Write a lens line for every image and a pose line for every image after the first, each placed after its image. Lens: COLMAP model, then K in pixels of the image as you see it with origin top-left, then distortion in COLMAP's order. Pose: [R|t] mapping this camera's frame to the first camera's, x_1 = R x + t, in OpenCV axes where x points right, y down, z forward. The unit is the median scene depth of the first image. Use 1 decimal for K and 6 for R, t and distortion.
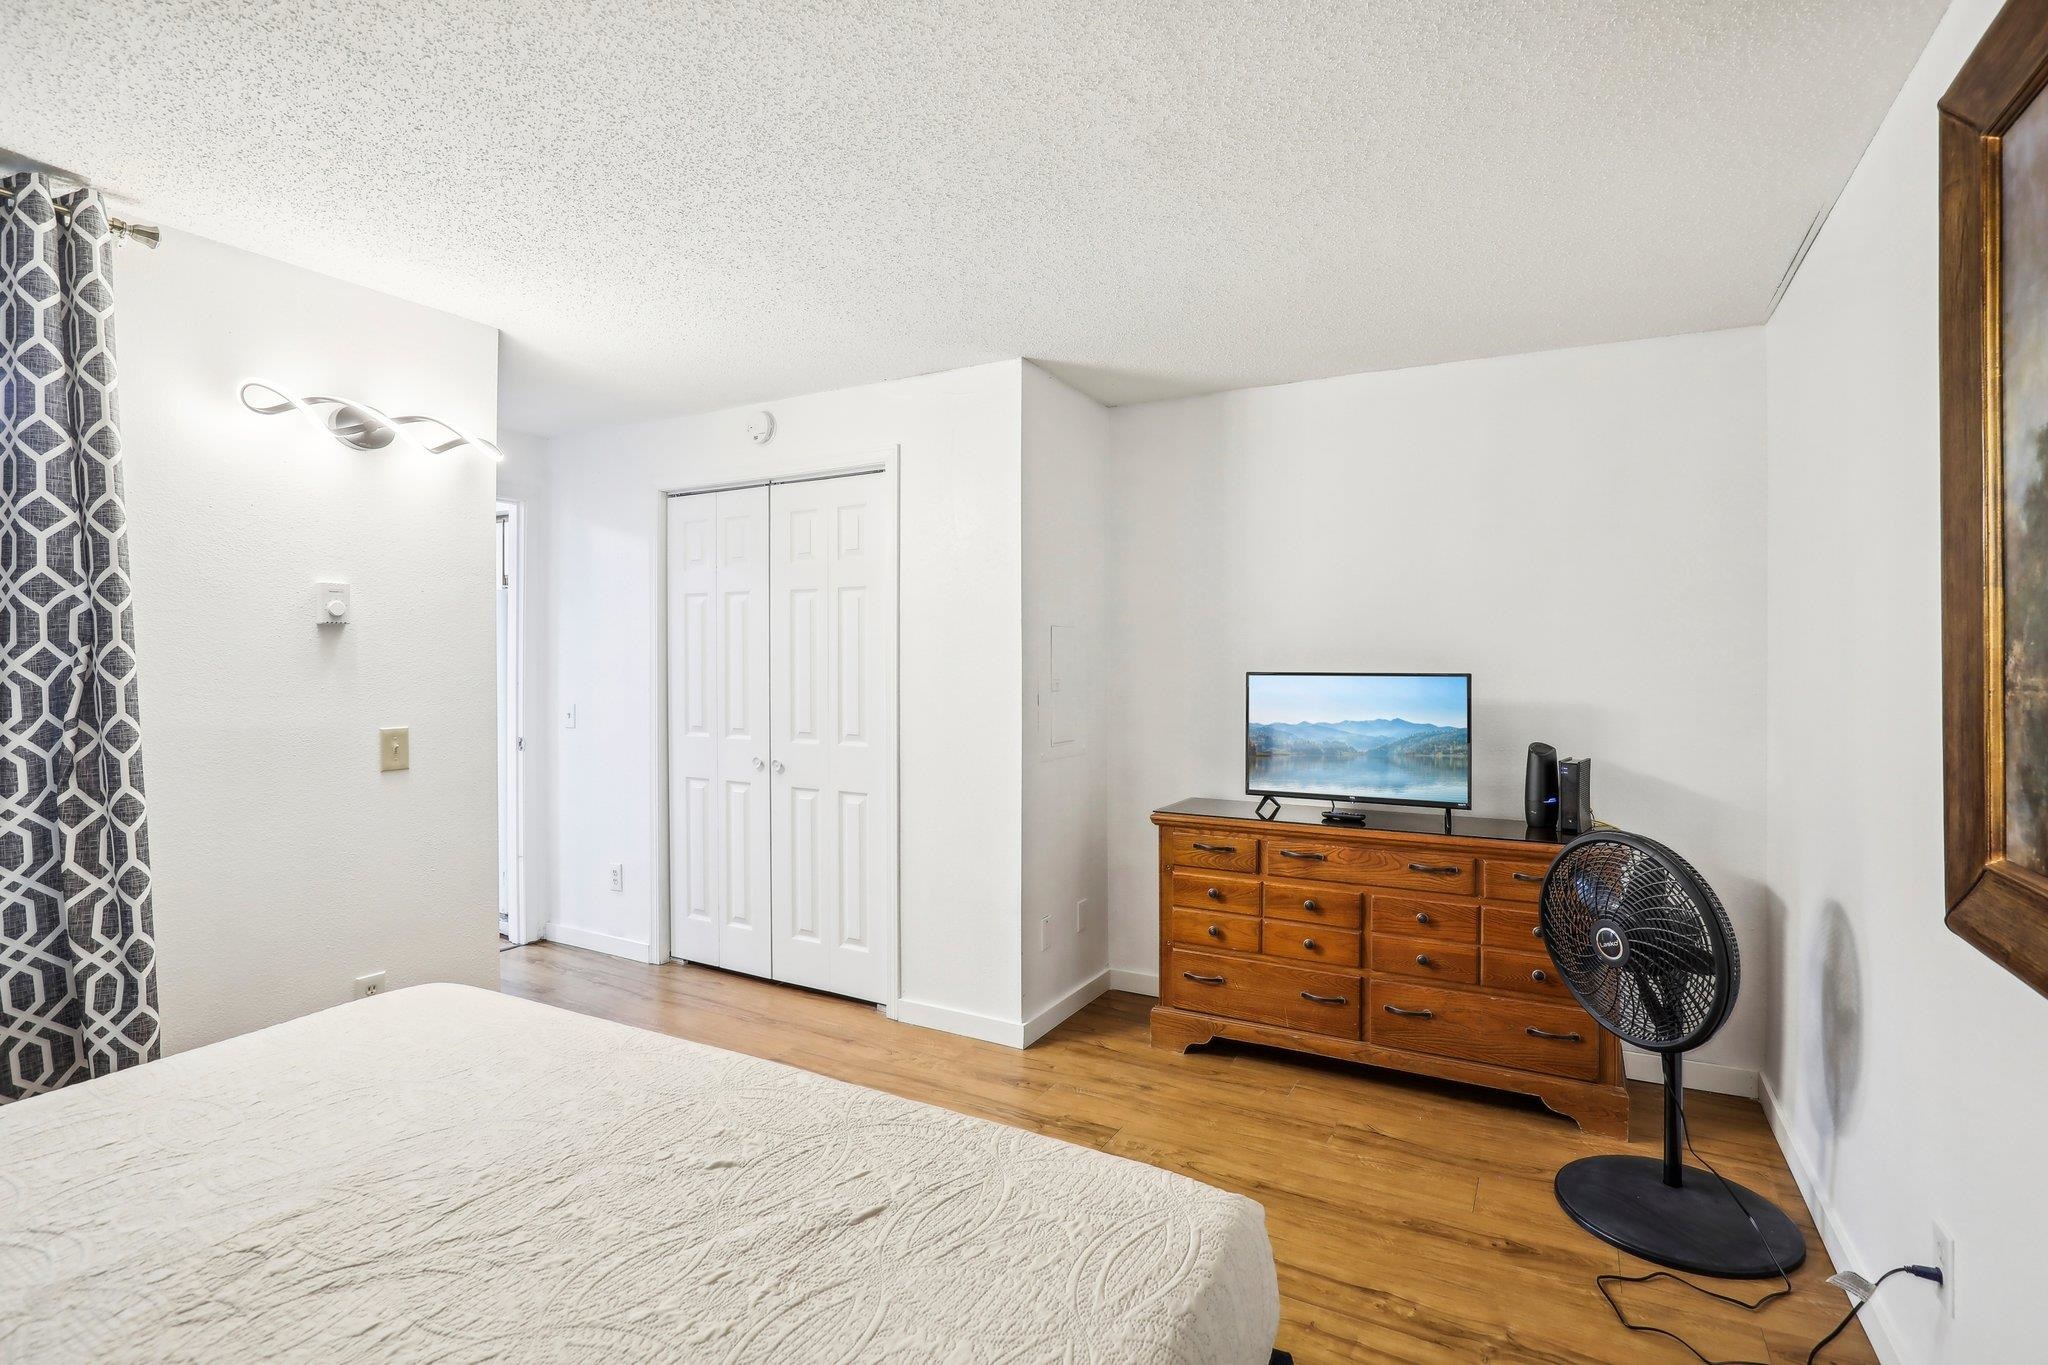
lens RADIAL K [[963.1, 0, 1031.9], [0, 963.1, 684.7], [0, 0, 1]] dist [-0.035025, 0.005833]
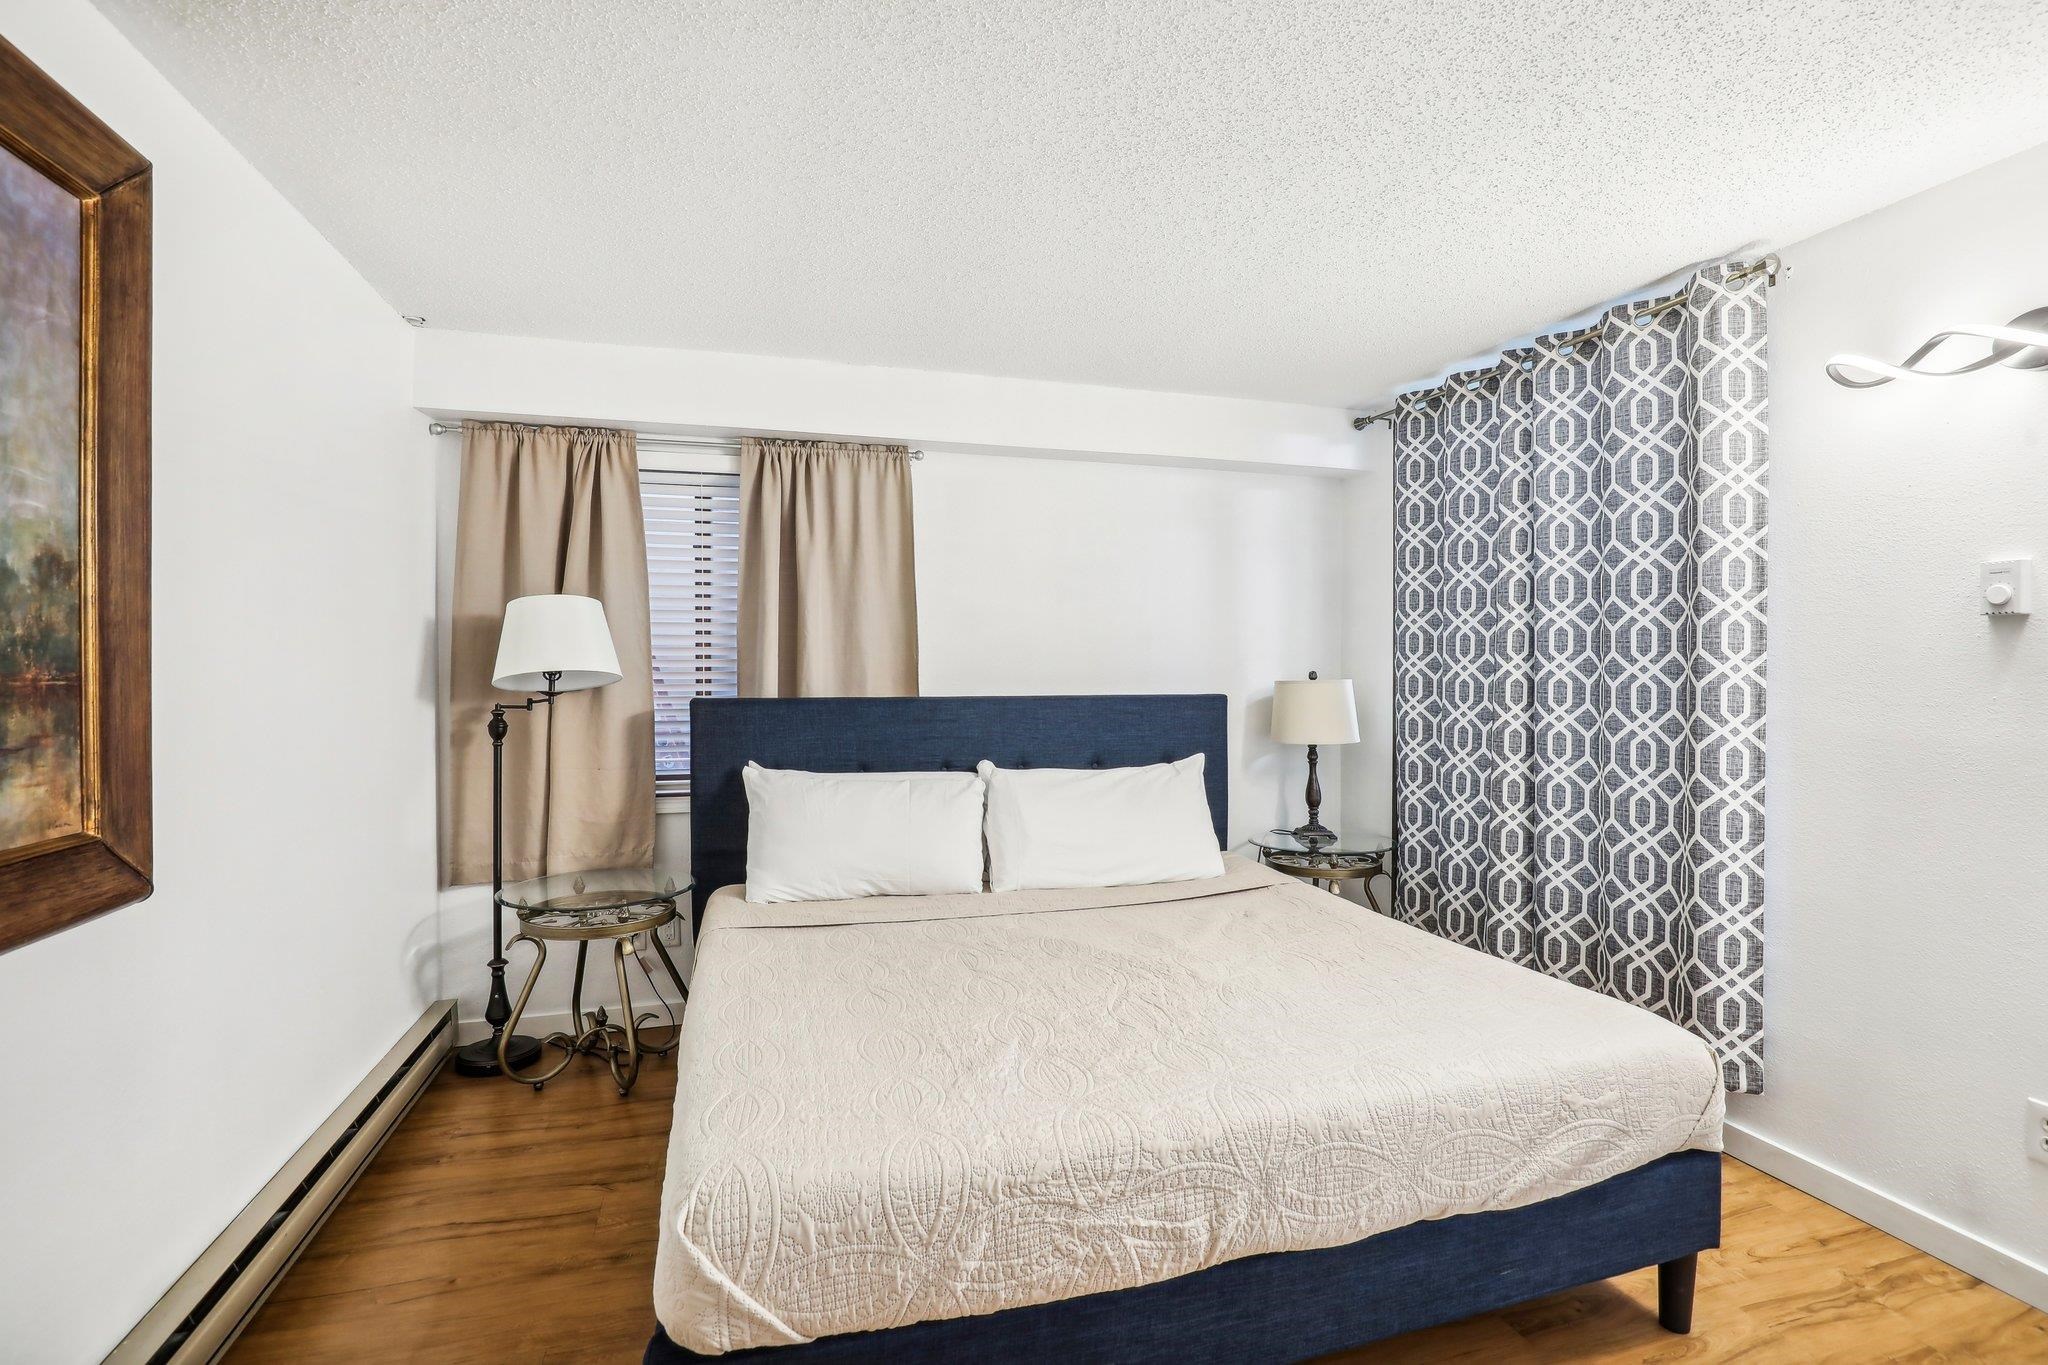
lens RADIAL K [[963.1, 0, 1033.9], [0, 963.1, 679.8], [0, 0, 1]] dist [-0.035025, 0.005833]
pose [[-0.713087, 0.014142, -0.700933, 0.413397], [-0.011557, 0.999424, 0.031922, -0.032811], [0.700980, 0.030864, -0.712513, 1.205550]]
